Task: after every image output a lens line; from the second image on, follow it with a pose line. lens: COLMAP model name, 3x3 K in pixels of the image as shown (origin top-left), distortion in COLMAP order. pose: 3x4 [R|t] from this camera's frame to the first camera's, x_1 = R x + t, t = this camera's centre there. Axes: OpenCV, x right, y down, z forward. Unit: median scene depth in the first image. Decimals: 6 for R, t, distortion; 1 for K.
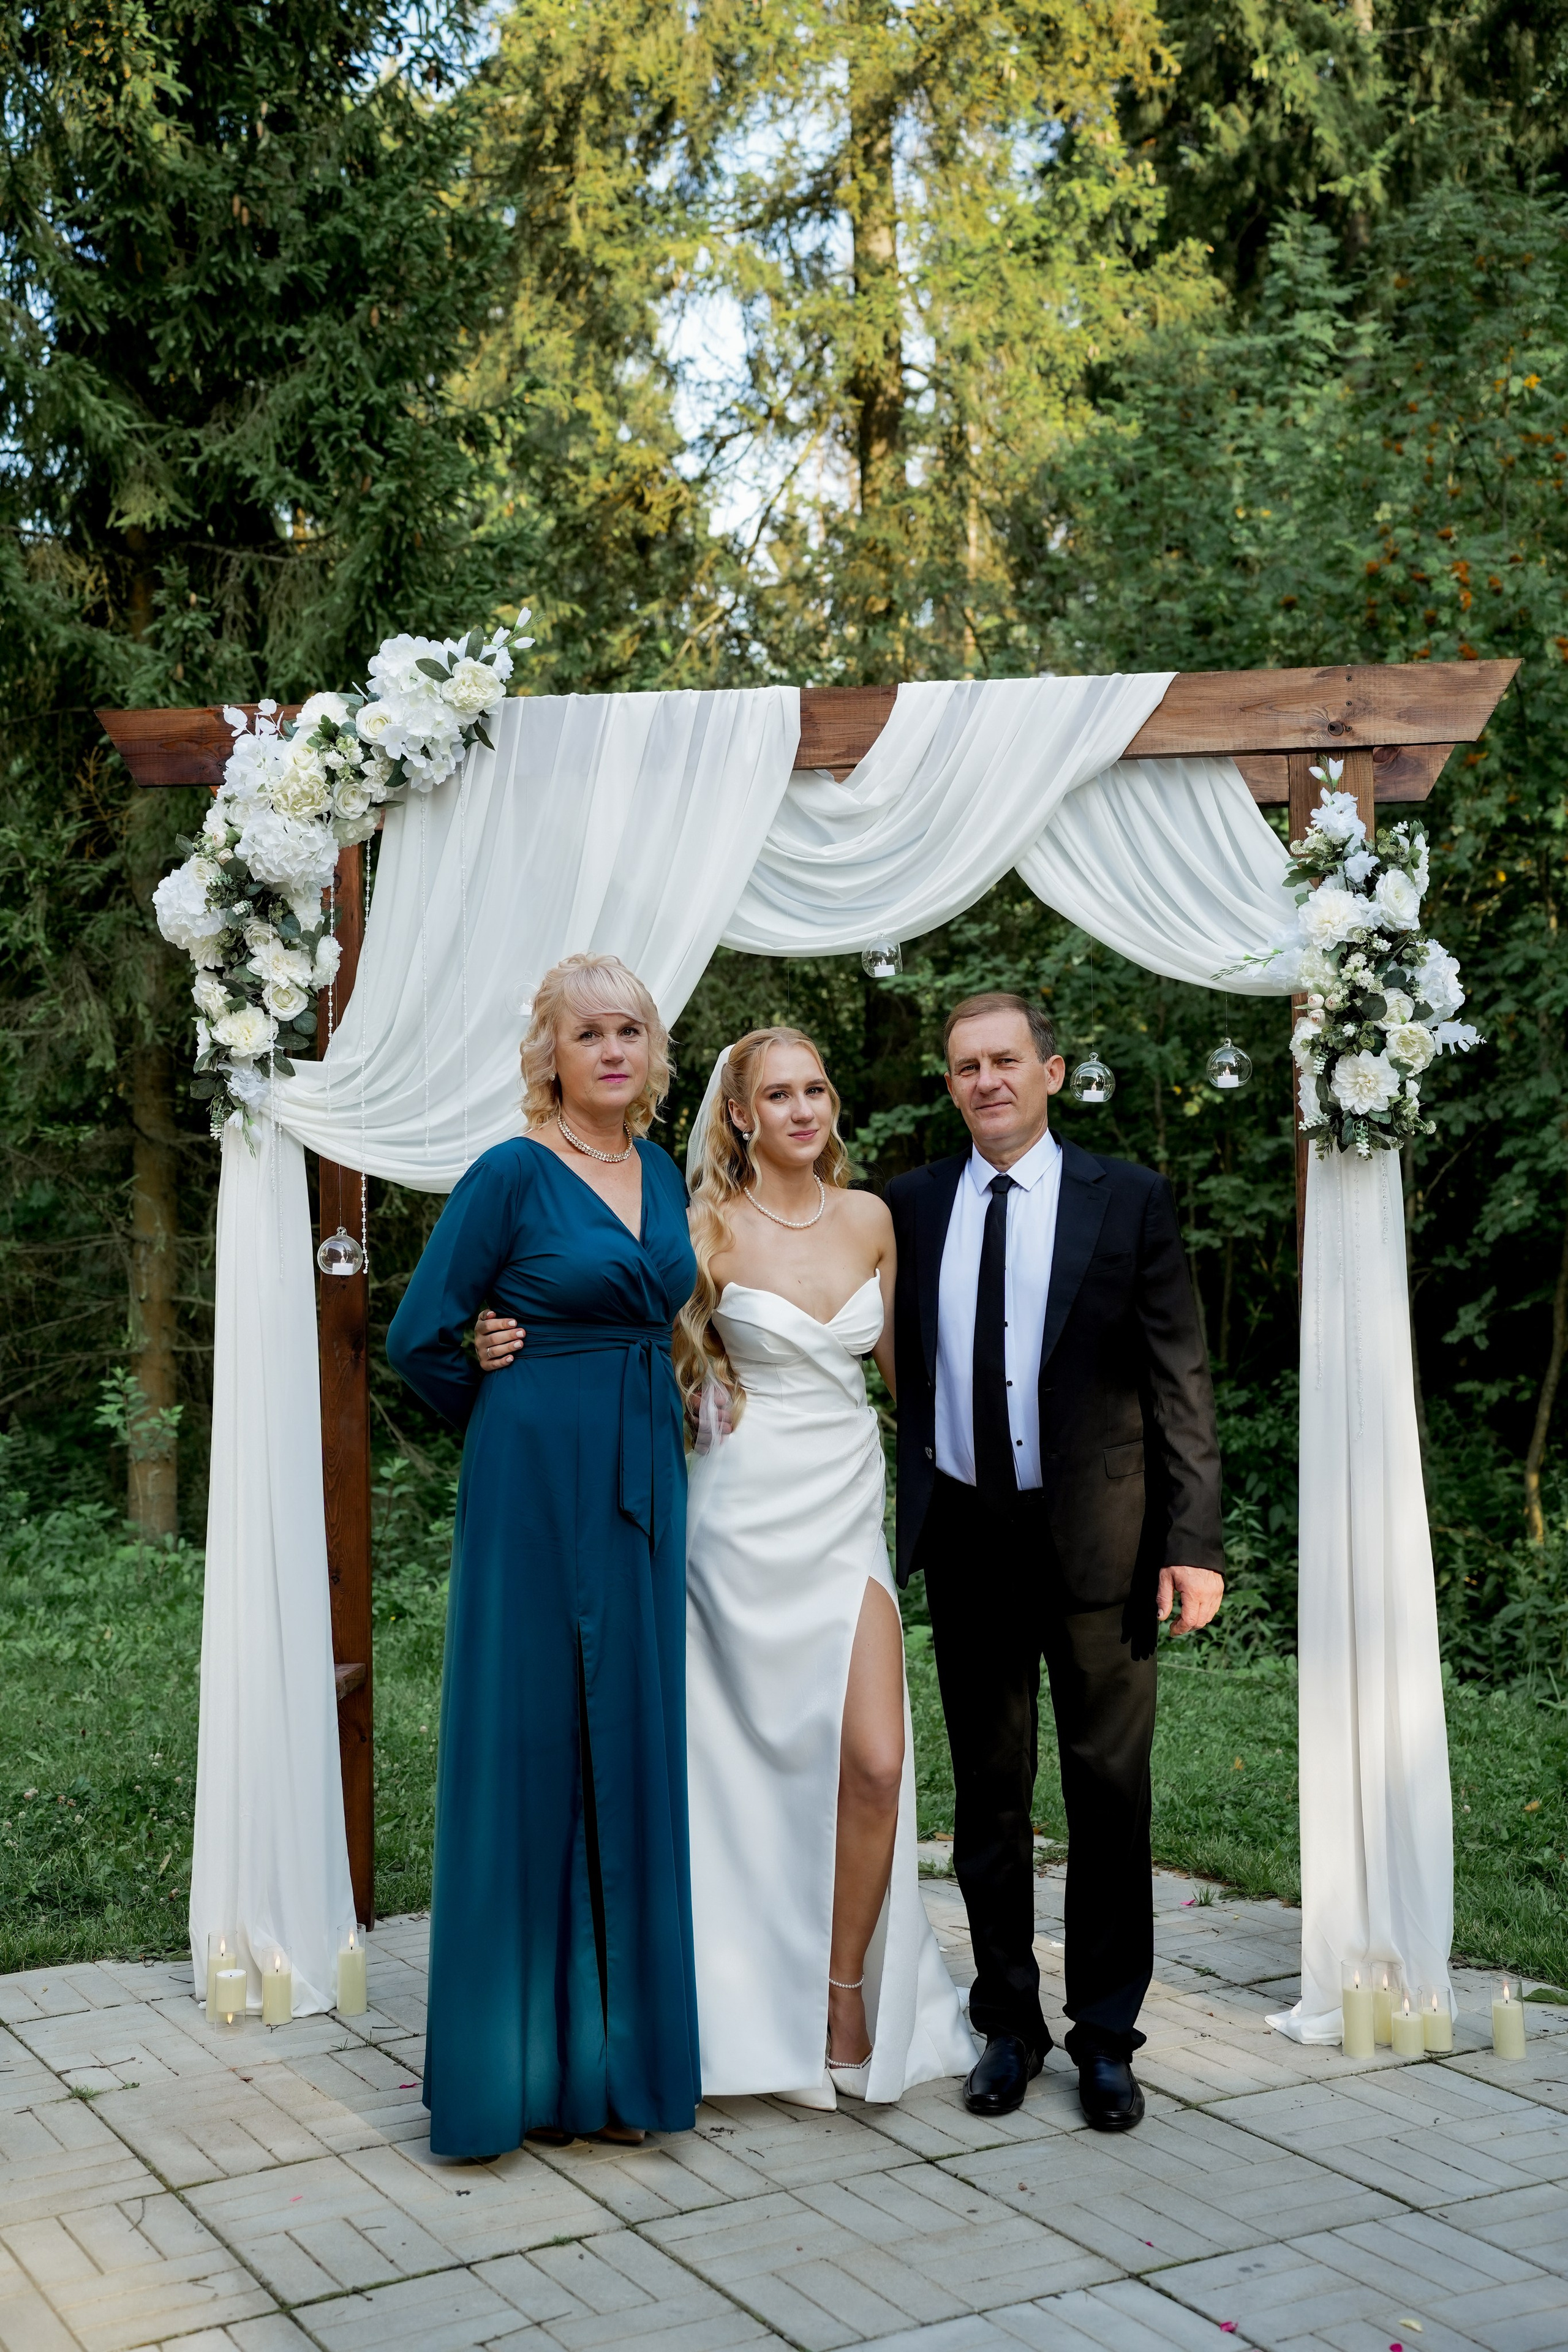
lens RADIAL K [[2686.7, 0, 785.7], [0, 2686.7, 1178.5], [0, 0, 1]] dist [0.122642, 0.042908]
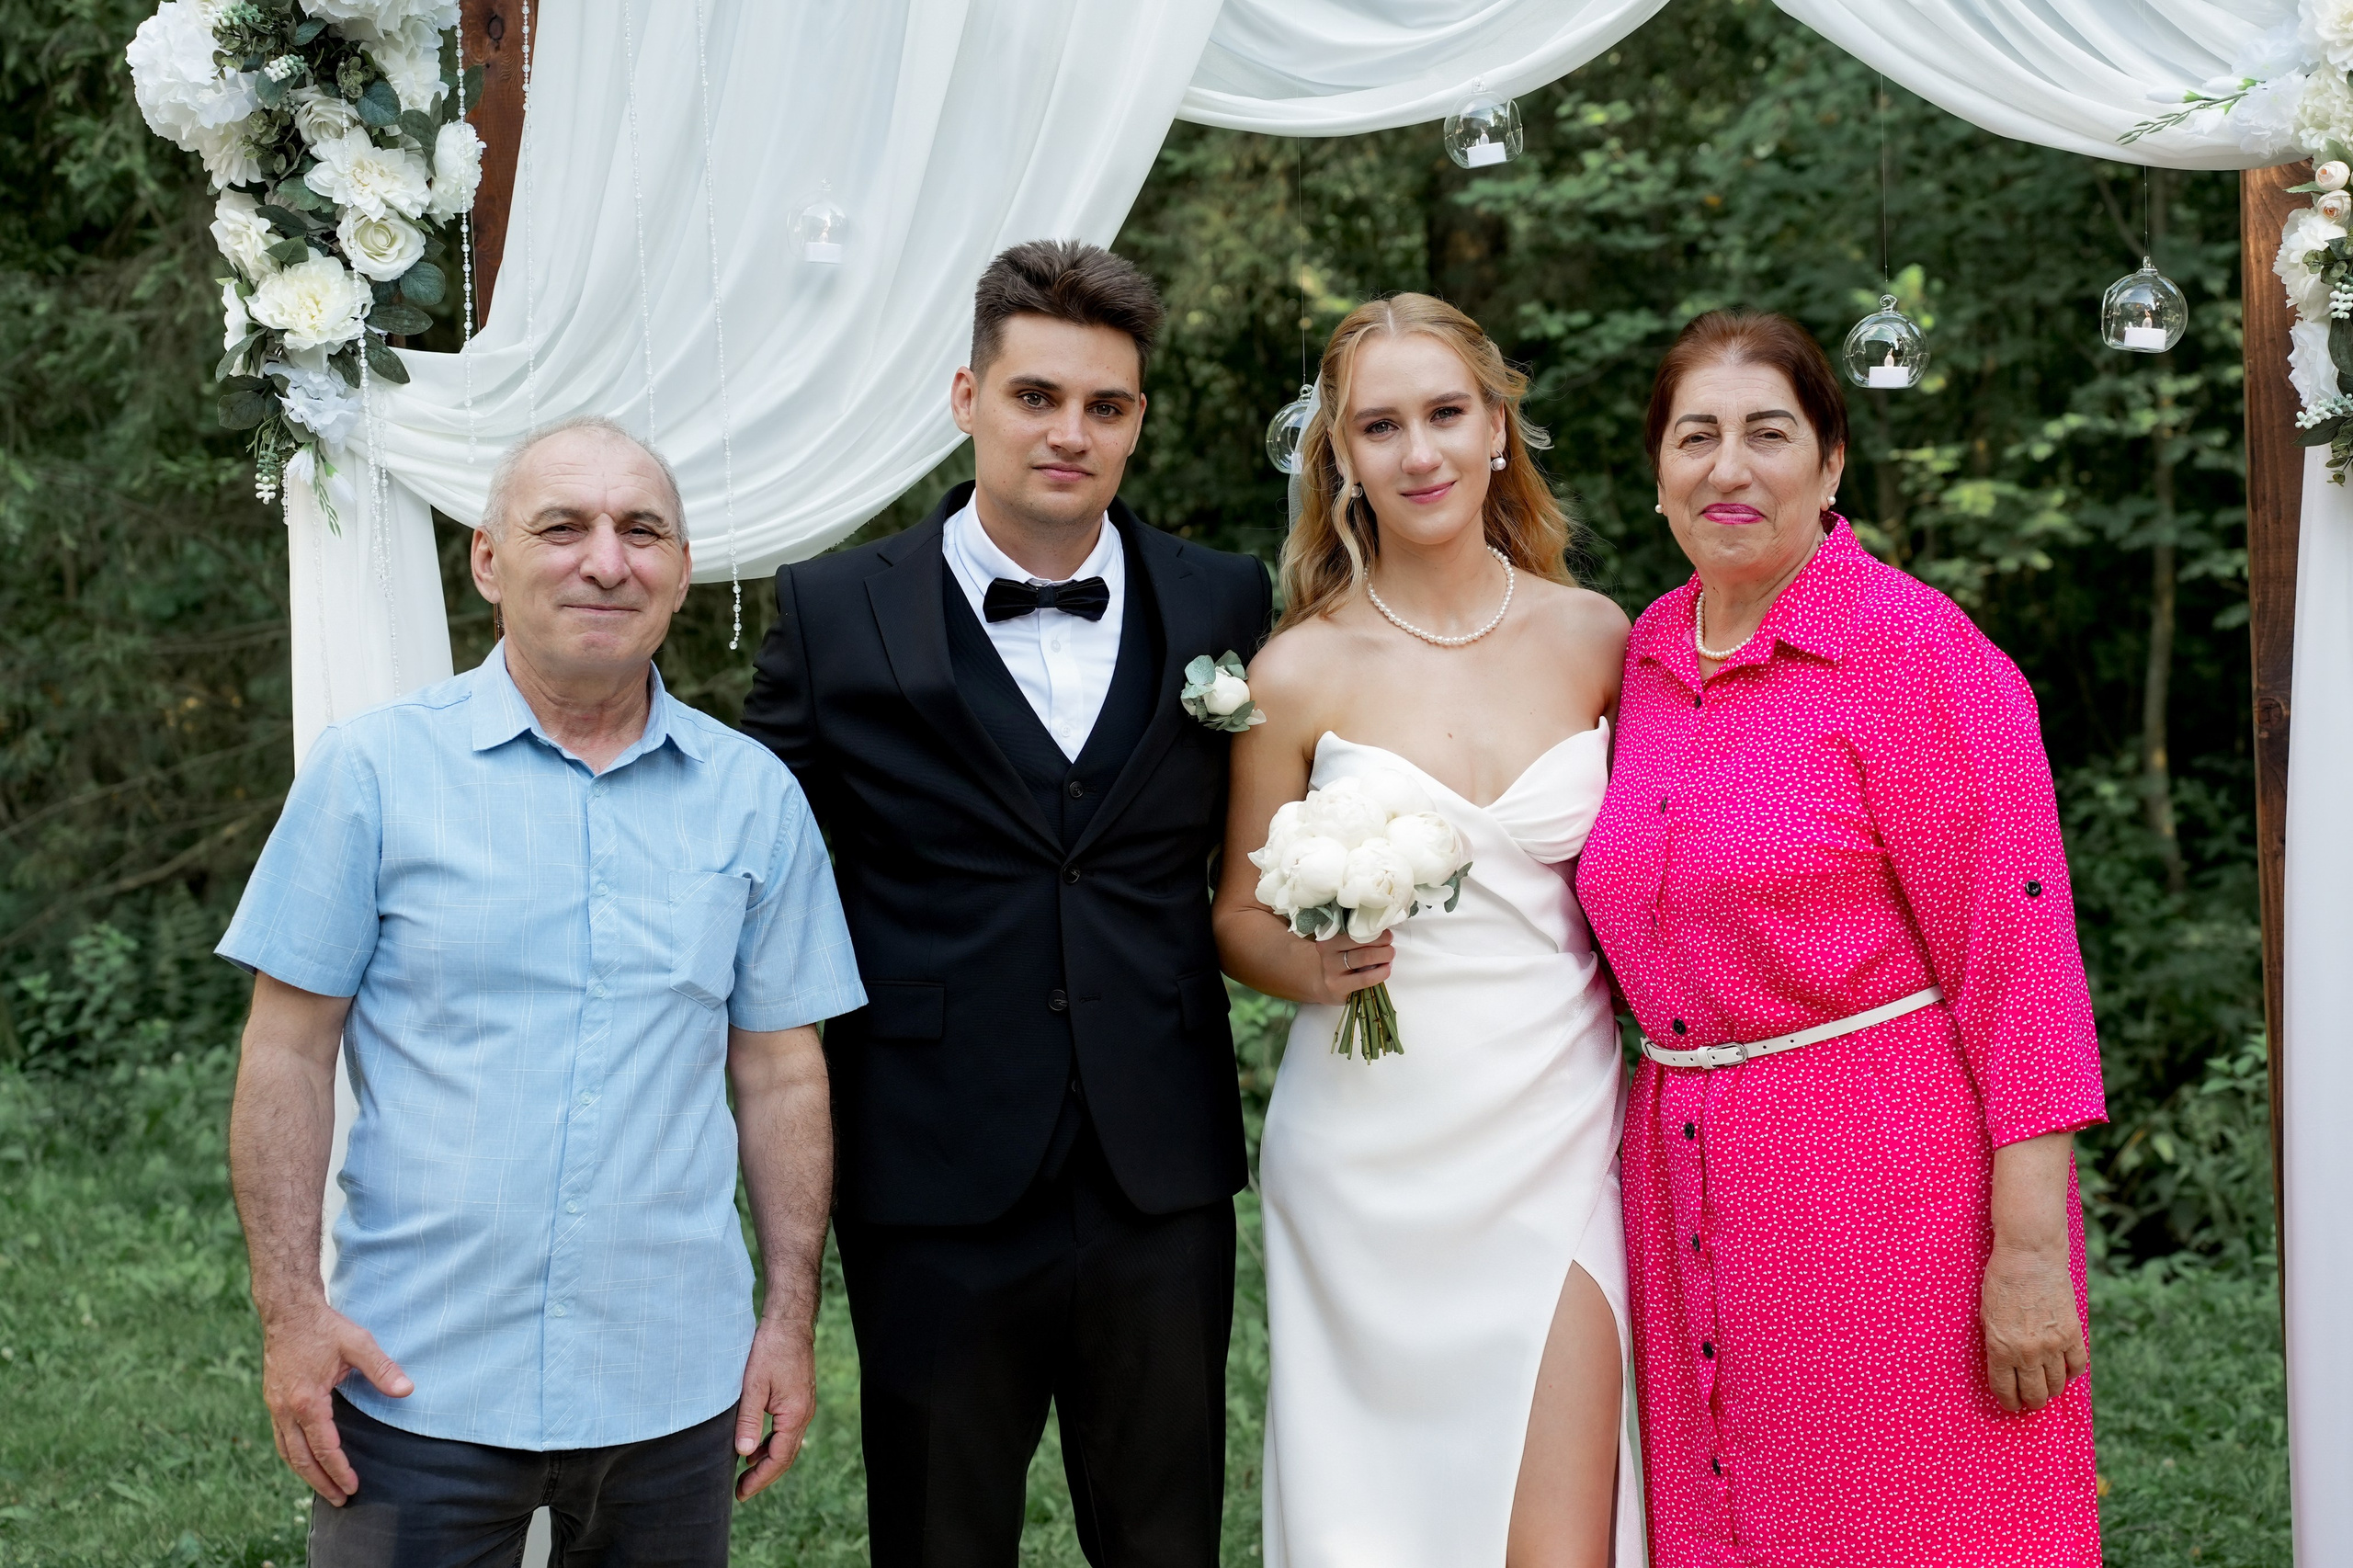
lens RADIAL K [[3708.0, 0, 1170.3], [0, 3708.0, 759.5], [0, 0, 1]] dist [0.215799, 0.118127]
pose [[0.998840, -0.025201, -0.041043, 0.001412], [0.028078, 0.997074, 0.071095, -0.011762], [0.039131, -0.072165, 0.996625, 0.246041]]
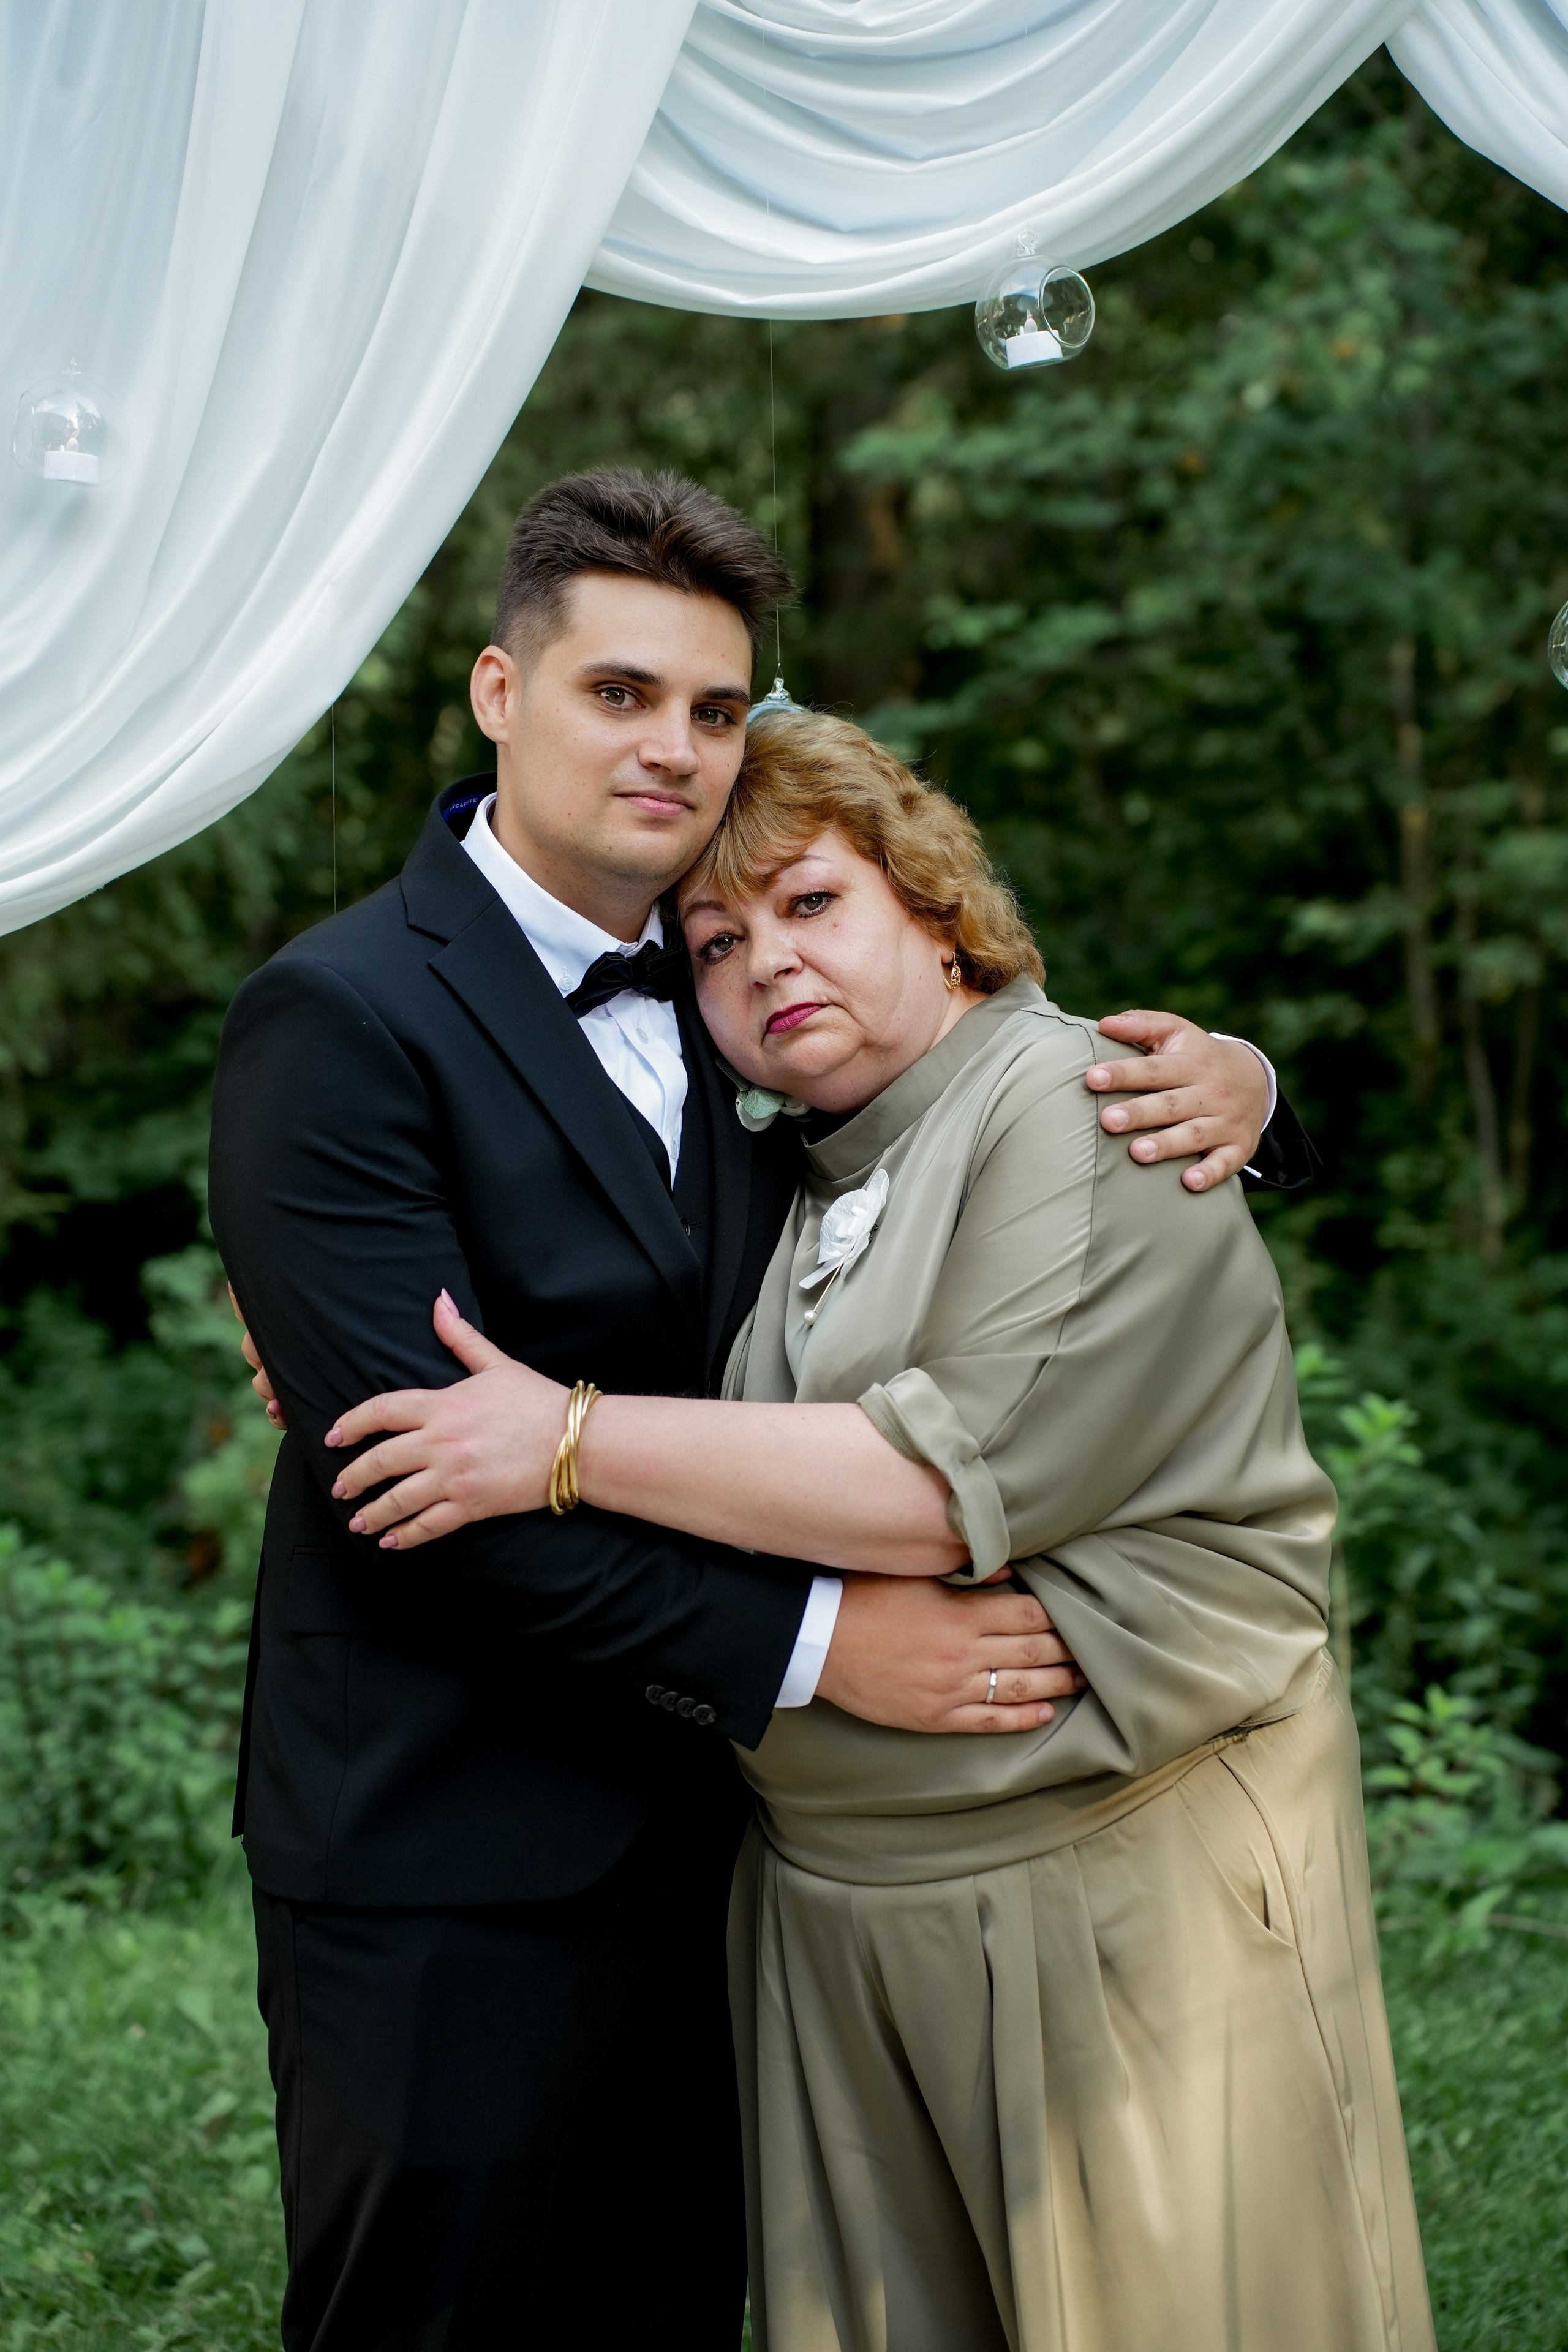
lens RADIAL K [[4803.8, 0, 799.5], [0, 4803.8, 1173.2], [0, 0, 1]] dist [0.625474, 0.361928]
pose [[0.999324, -0.015107, 0.033527, -0.020196], [0.012731, 0.997467, 0.069977, -0.011319], [-0.034499, -0.069503, 0.996985, 0.310914]]
